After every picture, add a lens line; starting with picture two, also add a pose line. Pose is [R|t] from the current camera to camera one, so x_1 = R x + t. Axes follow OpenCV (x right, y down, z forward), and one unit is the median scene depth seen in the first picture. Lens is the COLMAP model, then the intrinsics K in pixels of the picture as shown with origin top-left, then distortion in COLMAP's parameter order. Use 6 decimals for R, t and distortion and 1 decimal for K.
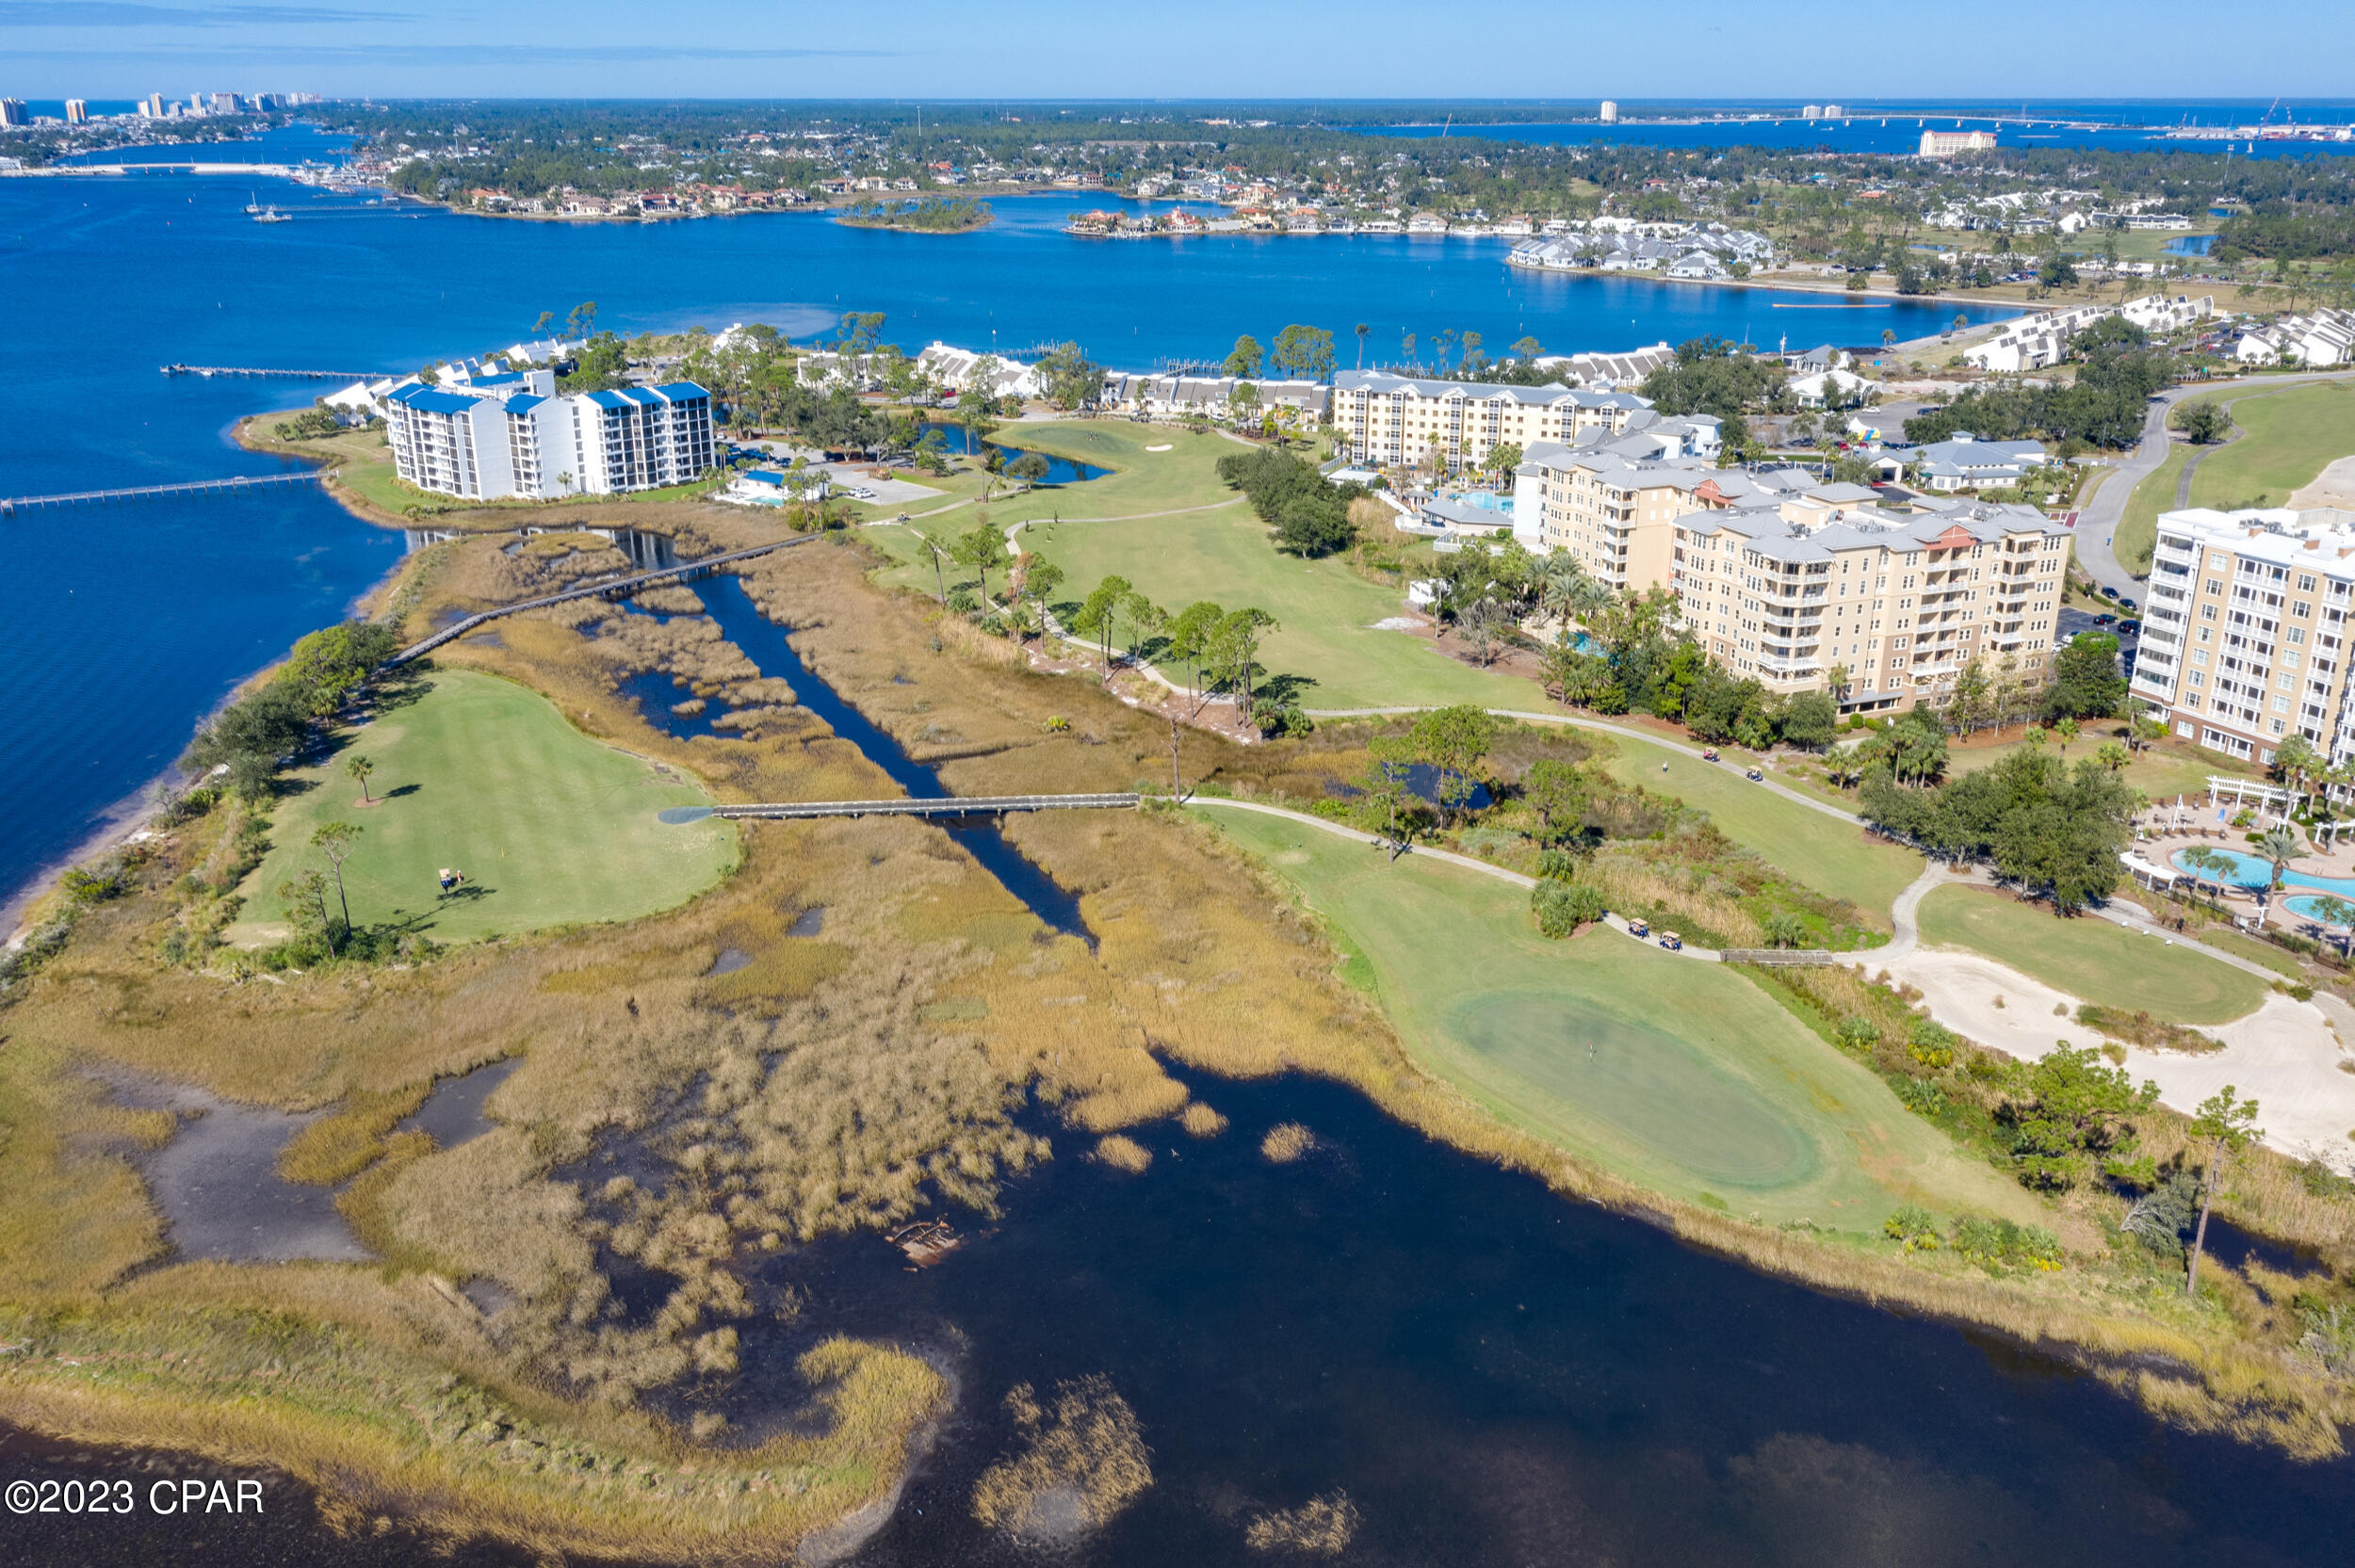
lens RADIAL K [[1871.3, 0, 1177.5], [0, 1871.3, 784.0], [0, 0, 1]] dist [-0.008469, 0.010365]
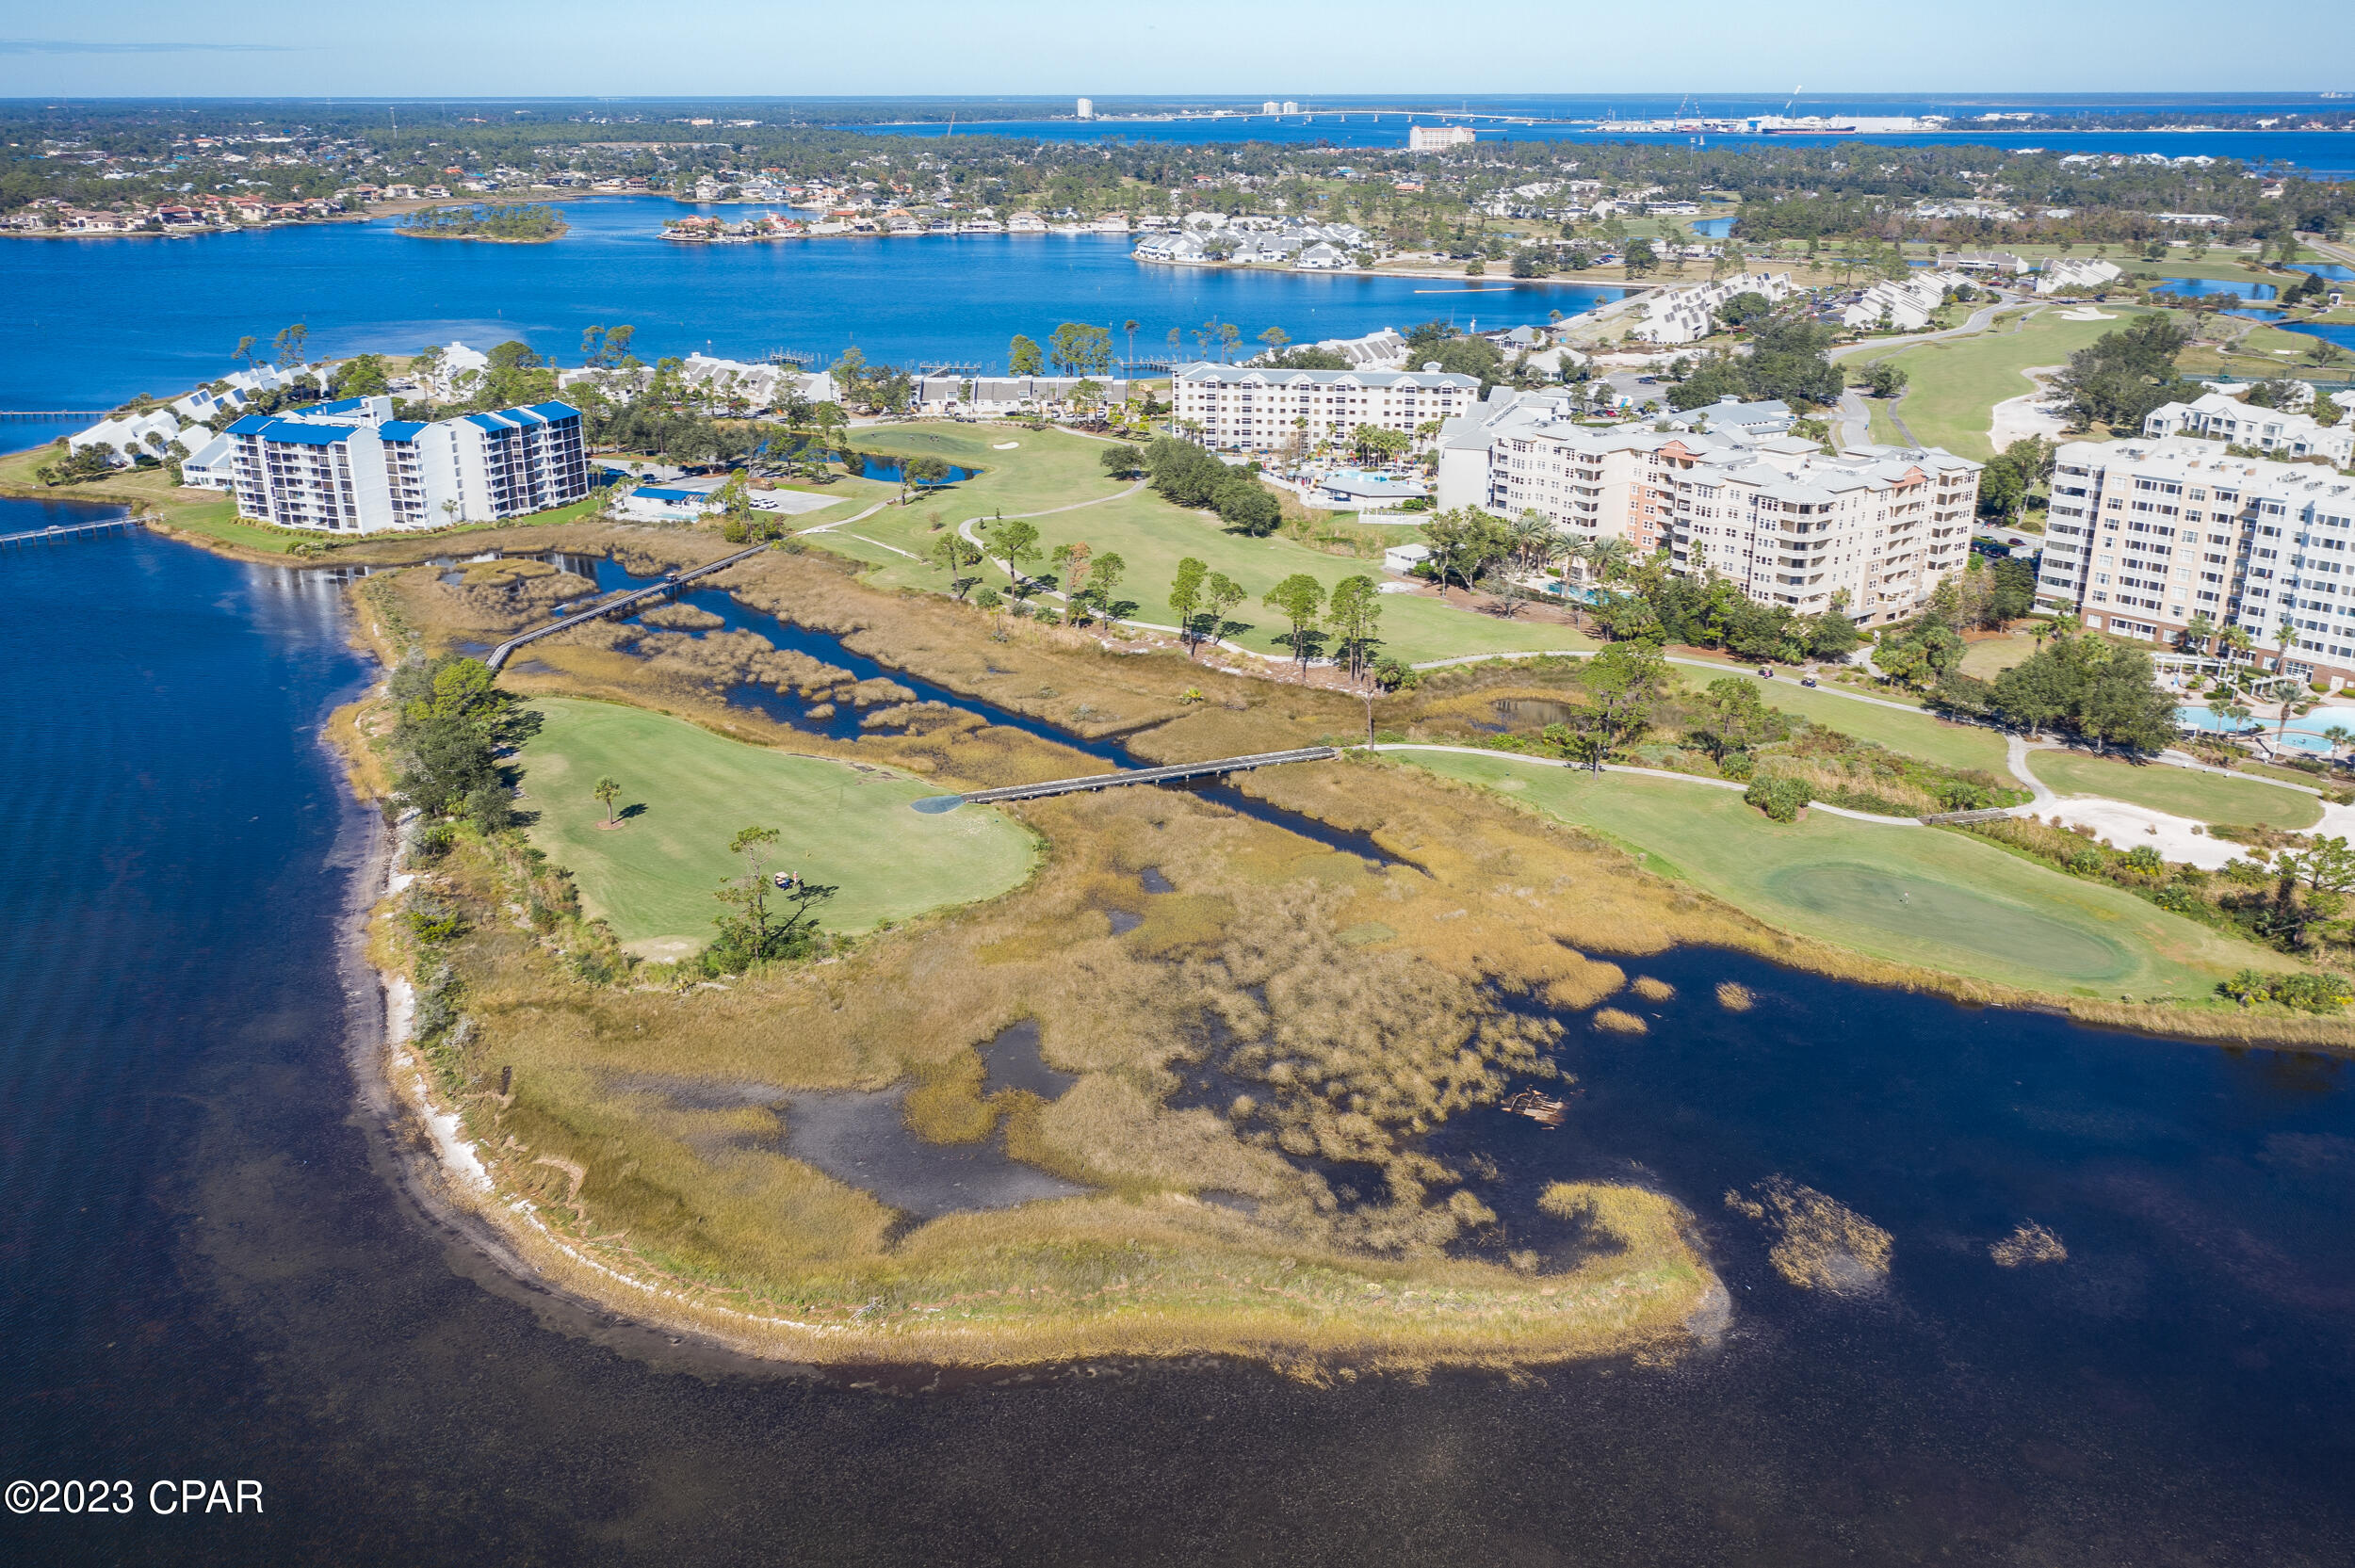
lens RADIAL K [[1887.6, 0, 1177.5], [0, 1887.6, 784.0], [0, 0, 1]] dist [-0.013037, 0.025524]
pose [[0.962256, -0.095794, 0.254730, -0.221091], [0.096125, 0.995306, 0.011180, 0.003488], [-0.254606, 0.013728, 0.966947, -0.028167]]
